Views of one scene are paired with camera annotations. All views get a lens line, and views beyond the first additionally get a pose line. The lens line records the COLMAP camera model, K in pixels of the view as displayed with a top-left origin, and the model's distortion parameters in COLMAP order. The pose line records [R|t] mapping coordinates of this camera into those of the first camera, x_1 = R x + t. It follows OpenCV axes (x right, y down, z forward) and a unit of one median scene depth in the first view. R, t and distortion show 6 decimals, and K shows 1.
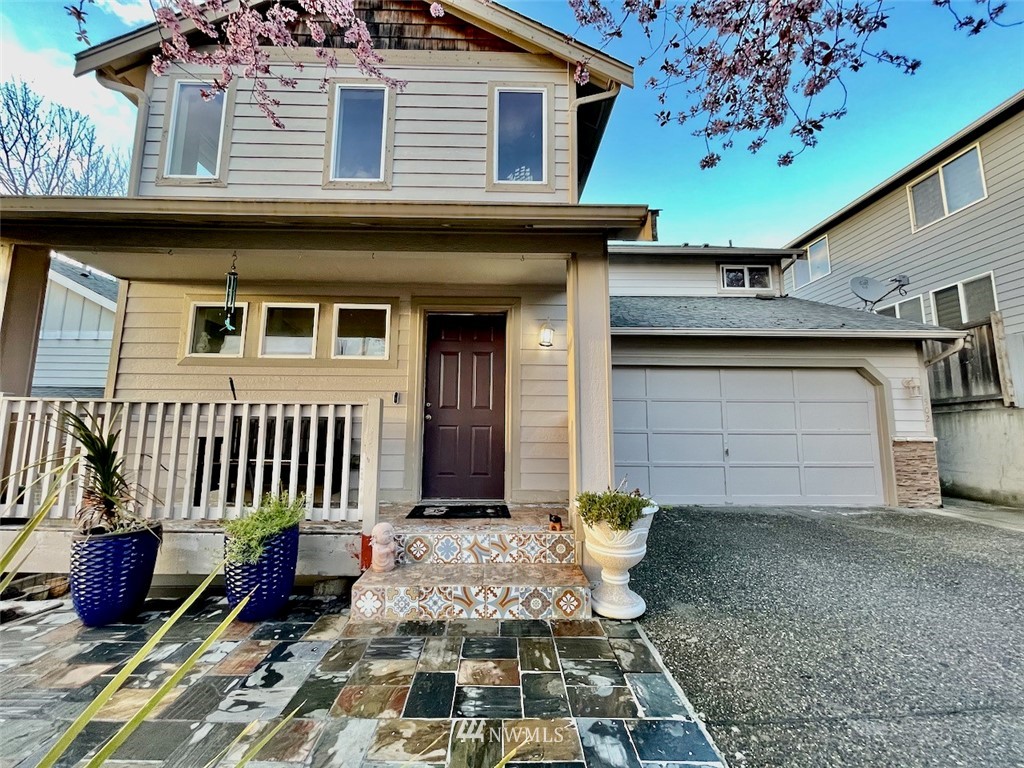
lens RADIAL K [[414.9, 0, 509.9], [0, 414.9, 379.0], [0, 0, 1]] dist [-0.002268, 0.000304]
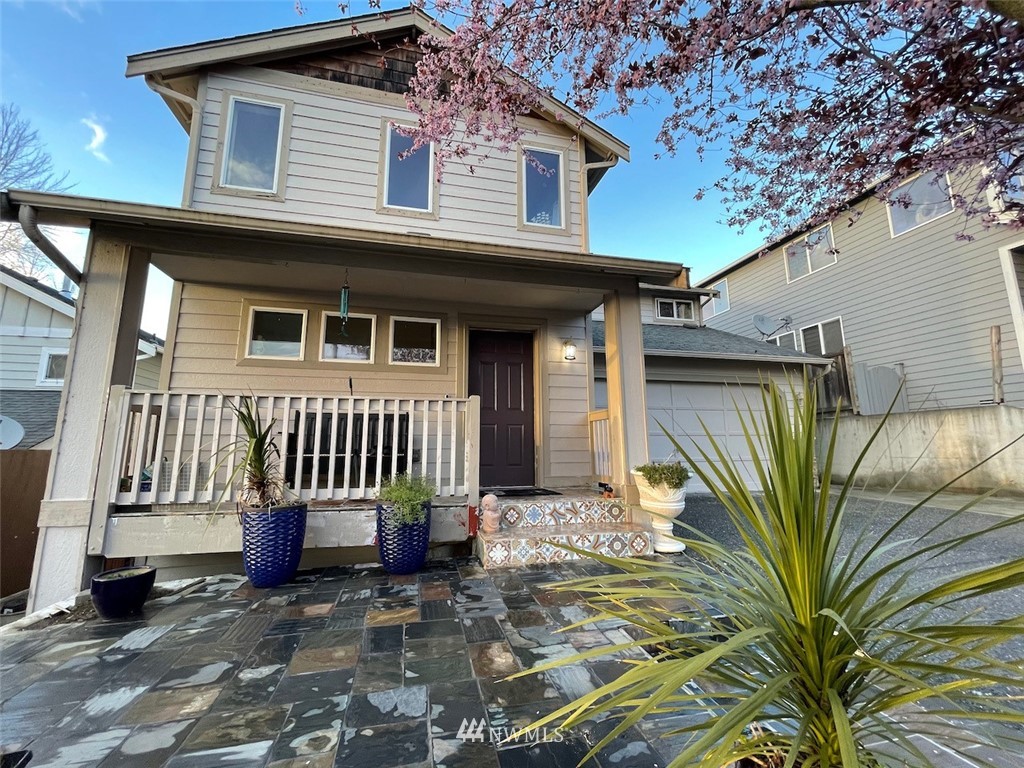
lens RADIAL K [[414.9, 0, 508.6], [0, 414.9, 378.8], [0, 0, 1]] dist [-0.002268, 0.000304]
pose [[0.976655, 0.023585, 0.213514, -0.345617], [-0.015482, 0.999098, -0.039547, 0.029271], [-0.214254, 0.035318, 0.976139, -0.163423]]
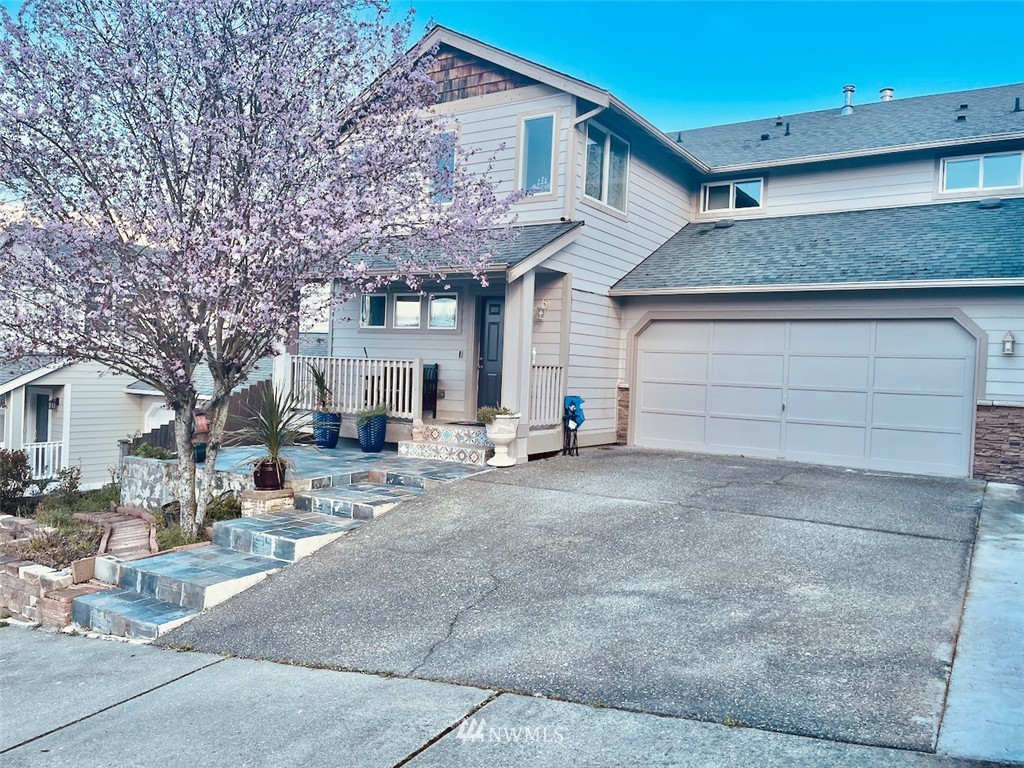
lens RADIAL K [[775.4, 0, 513.5], [0, 775.4, 388.3], [0, 0, 1]] dist [0.007012, 0.000363]
pose [[0.823468, 0.038964, -0.566024, 1.494293], [0.040019, 0.991165, 0.126451, -0.181555], [0.565950, -0.126780, 0.814633, -1.228120]]
